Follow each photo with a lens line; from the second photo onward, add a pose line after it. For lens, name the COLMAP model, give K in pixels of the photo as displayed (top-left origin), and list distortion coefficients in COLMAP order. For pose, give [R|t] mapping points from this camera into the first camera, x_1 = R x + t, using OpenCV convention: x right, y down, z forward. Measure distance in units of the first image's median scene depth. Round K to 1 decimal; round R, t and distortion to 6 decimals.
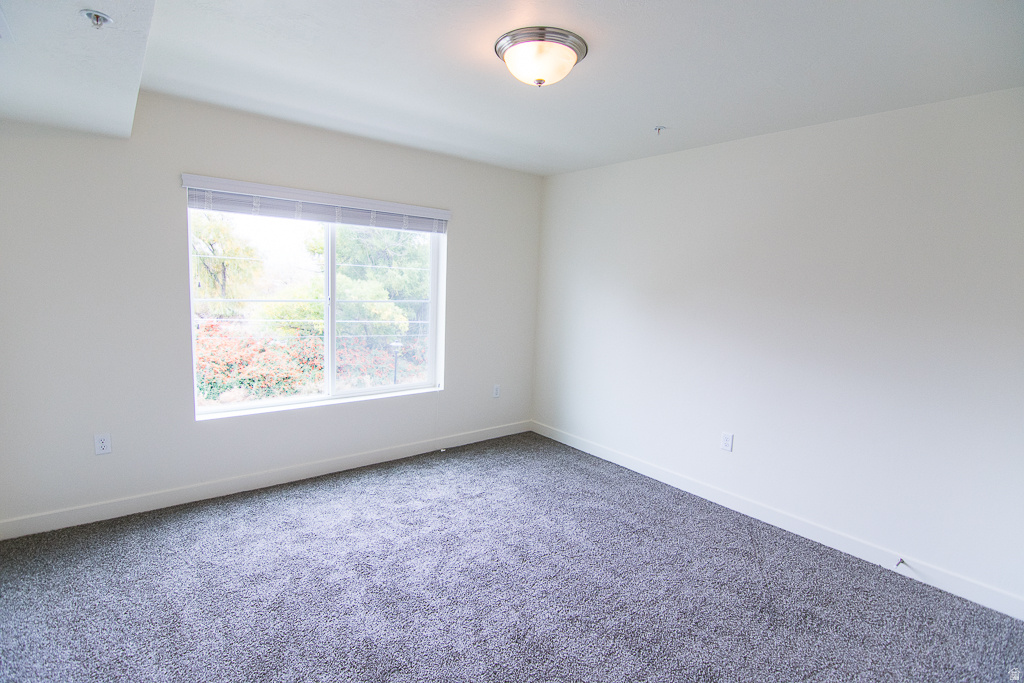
lens RADIAL K [[498.4, 0, 512.9], [0, 498.4, 341.0], [0, 0, 1]] dist [-0.013167, -0.007336]
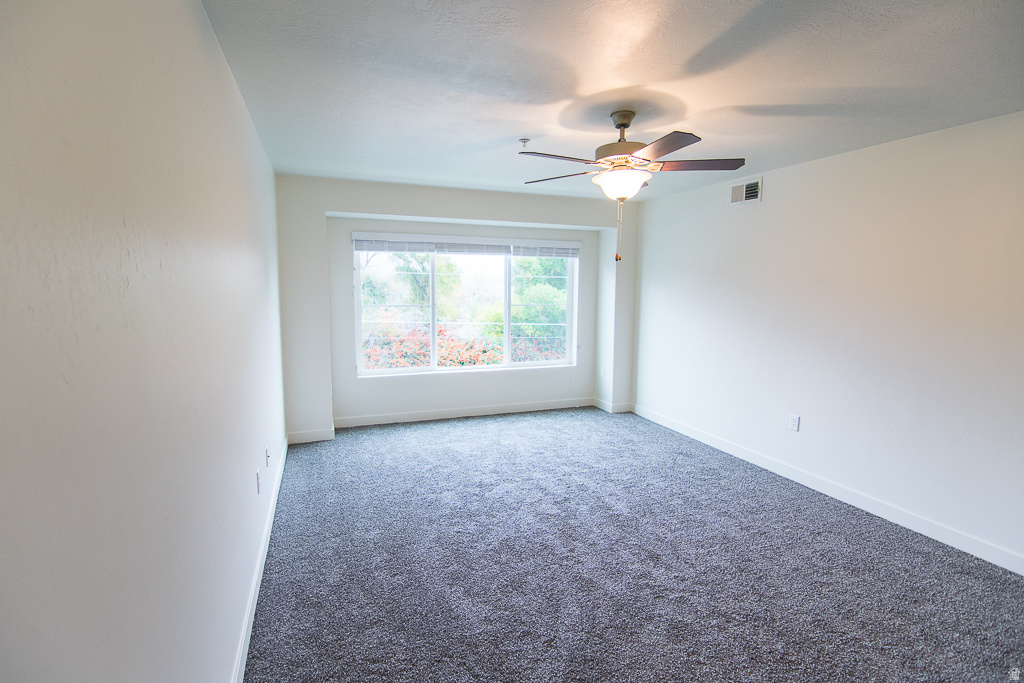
lens RADIAL K [[498.4, 0, 511.8], [0, 498.4, 340.7], [0, 0, 1]] dist [-0.013167, -0.007336]
pose [[0.898769, 0.006388, -0.438377, 0.106872], [-0.015011, 0.999756, -0.016207, 0.015773], [0.438166, 0.021147, 0.898645, -0.071117]]
